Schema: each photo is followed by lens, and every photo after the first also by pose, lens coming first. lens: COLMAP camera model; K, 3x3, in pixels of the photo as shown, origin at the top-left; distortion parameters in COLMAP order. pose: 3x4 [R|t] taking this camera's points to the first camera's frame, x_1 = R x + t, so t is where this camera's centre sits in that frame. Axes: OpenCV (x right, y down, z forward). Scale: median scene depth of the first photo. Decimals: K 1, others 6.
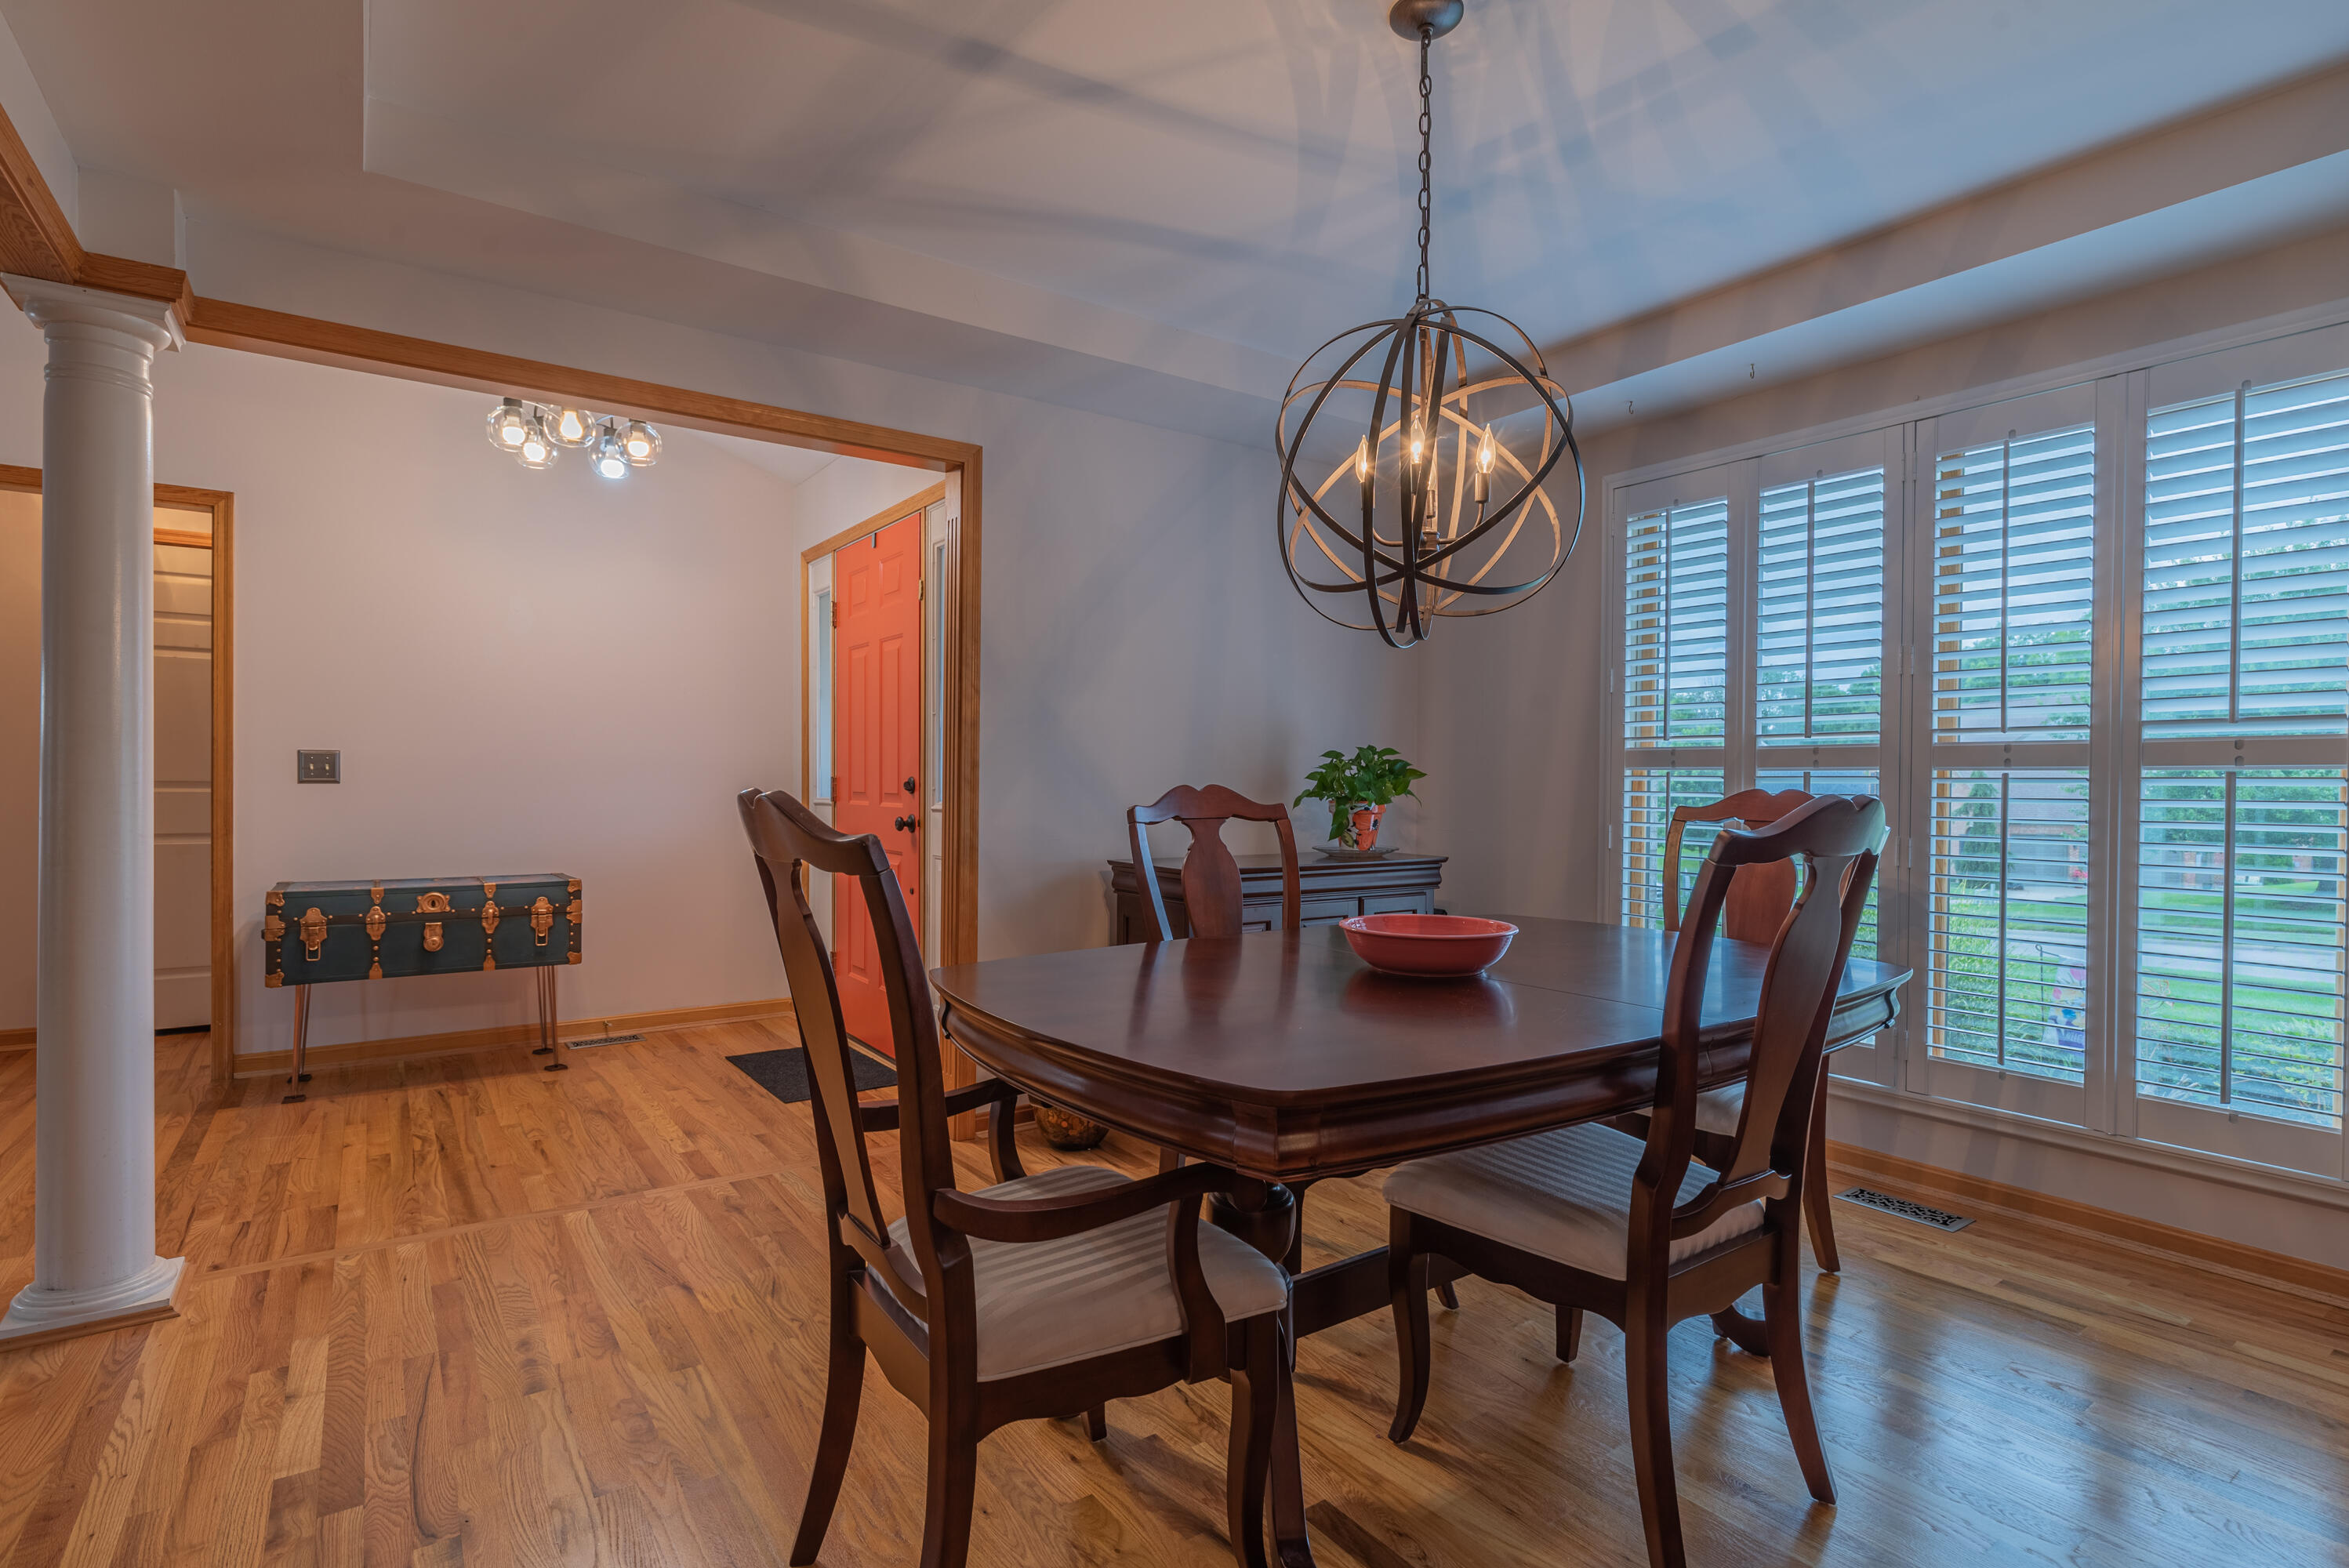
lens RADIAL K [[1138.6, 0, 1182.4], [0, 1138.6, 783.8], [0, 0, 1]] dist [0.001117, 0.000319]
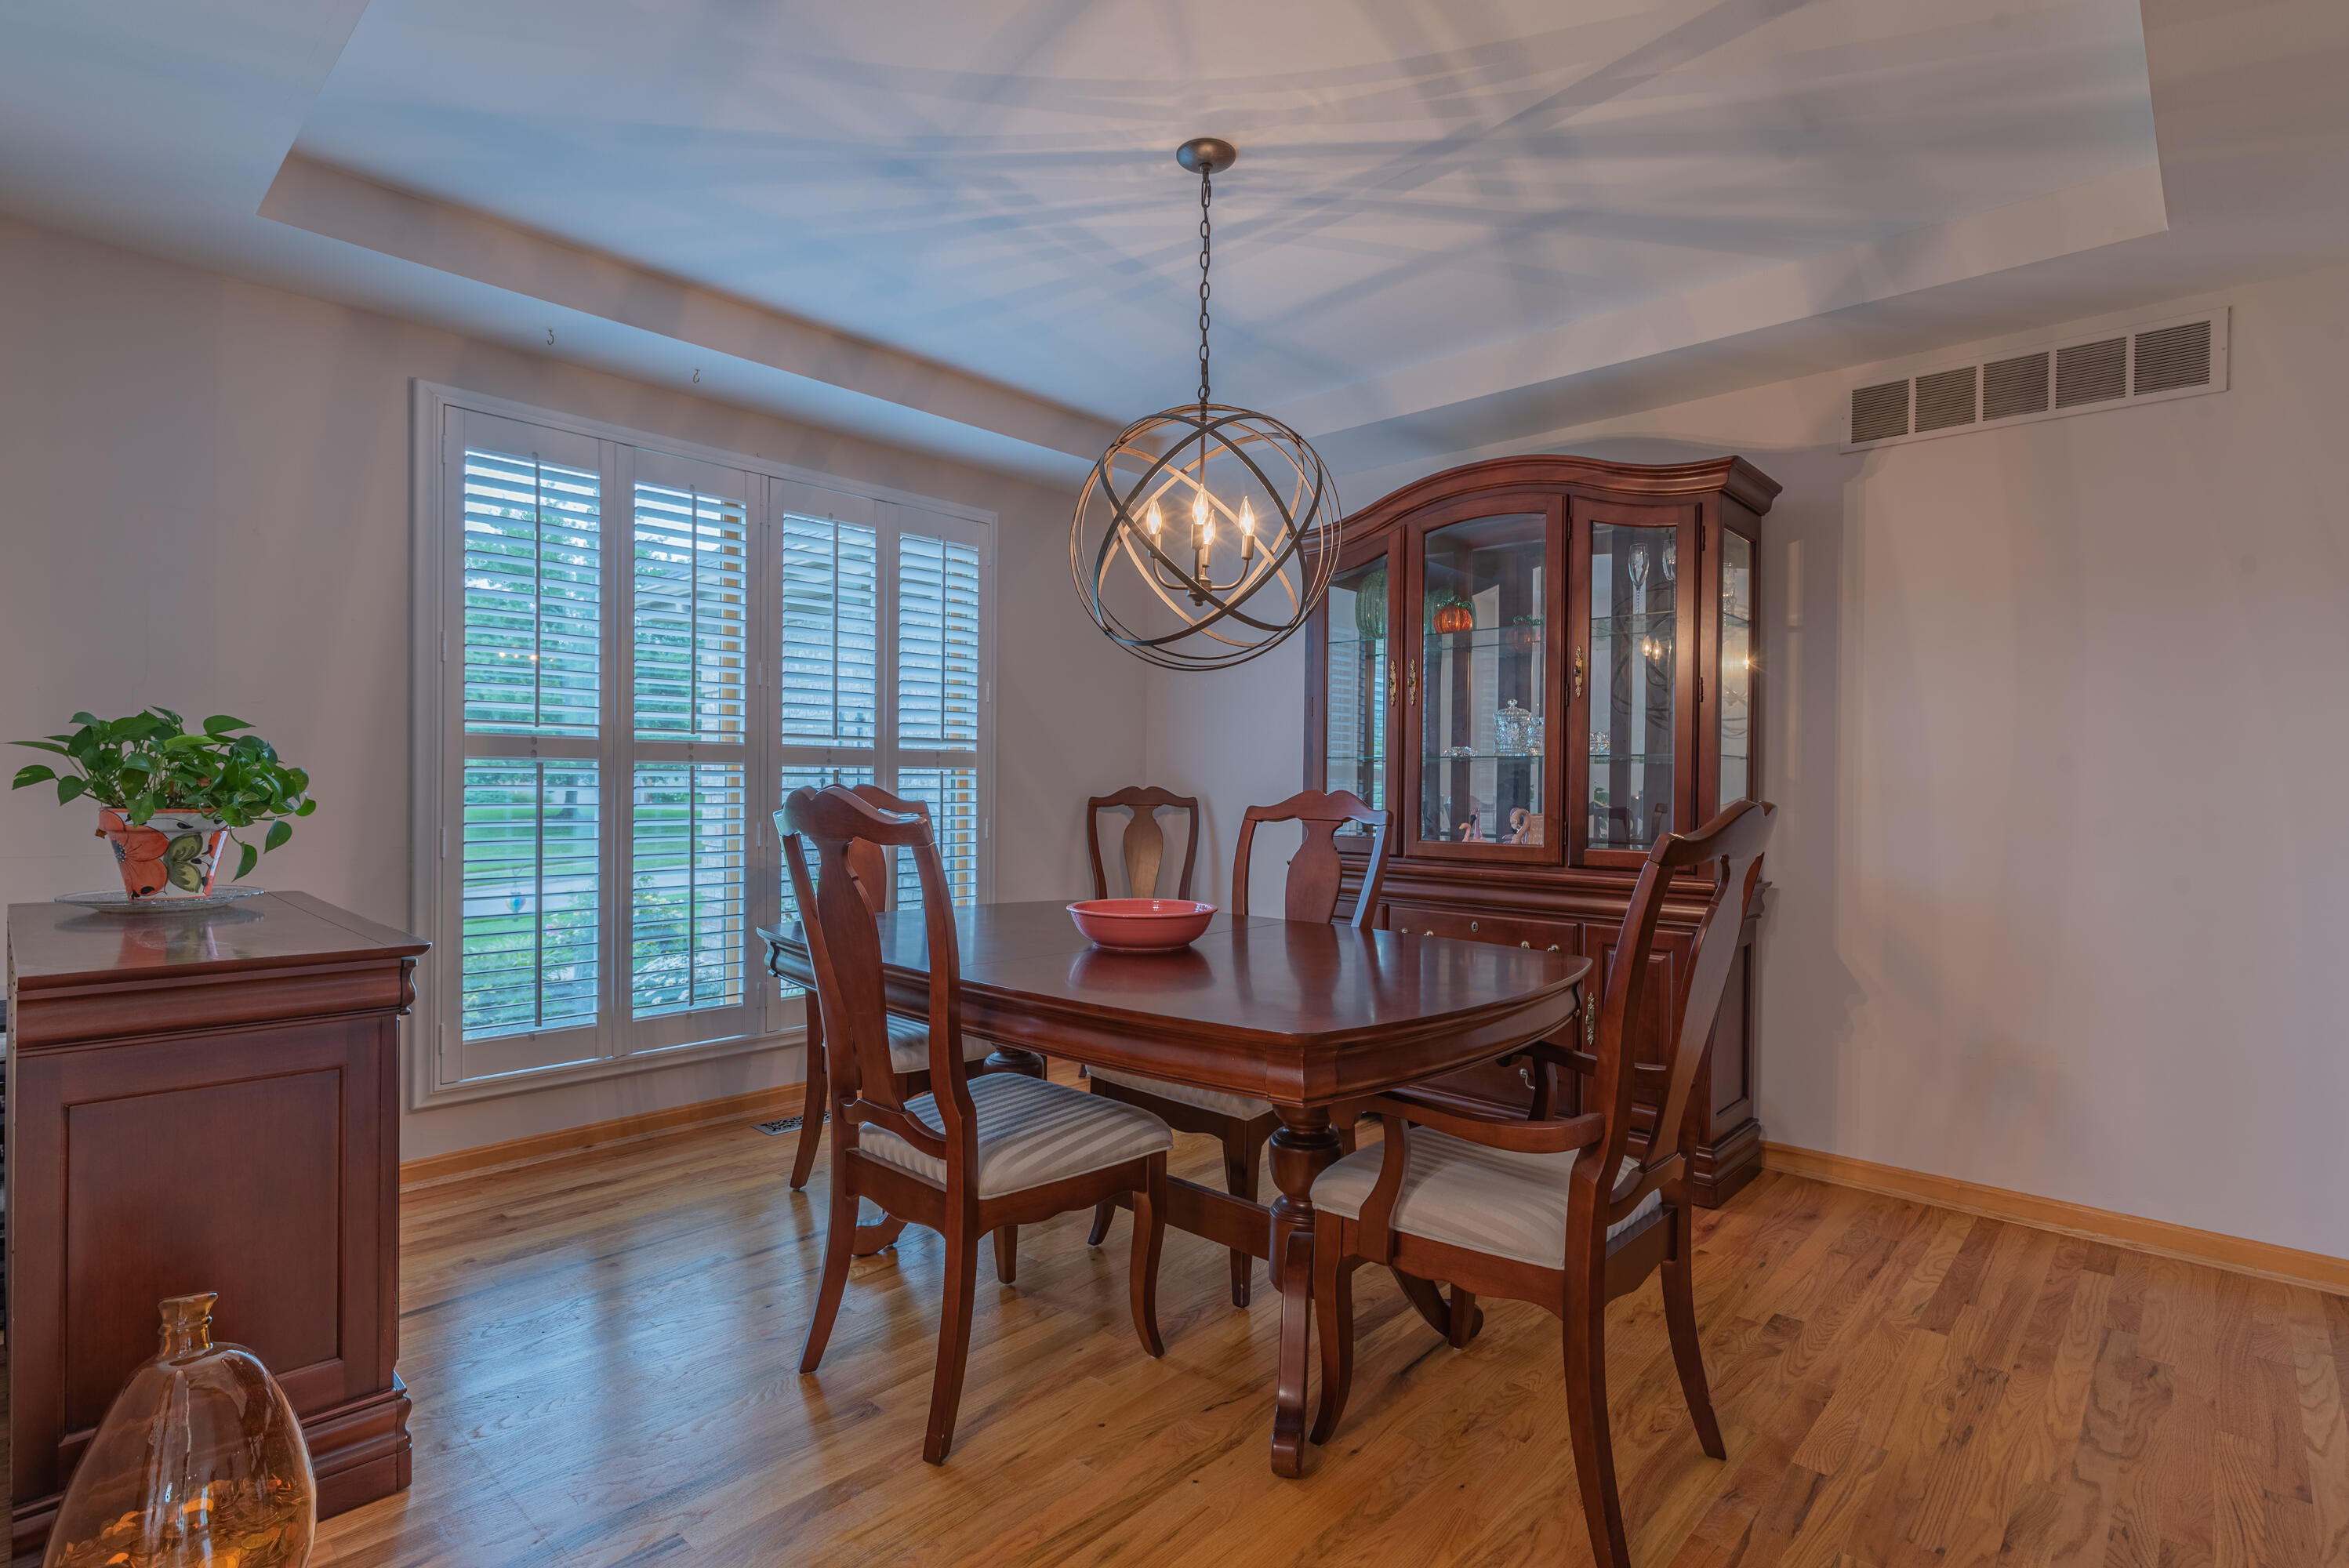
lens RADIAL K [[1138.6, 0, 1178.2], [0, 1138.6, 787.8], [0, 0, 1]] dist [0.001117, 0.000319]
pose [[-0.210201, -0.015056, 0.977542, -0.556919], [-0.012164, 0.999844, 0.012784, -0.008846], [-0.977583, -0.009203, -0.210351, 0.729550]]
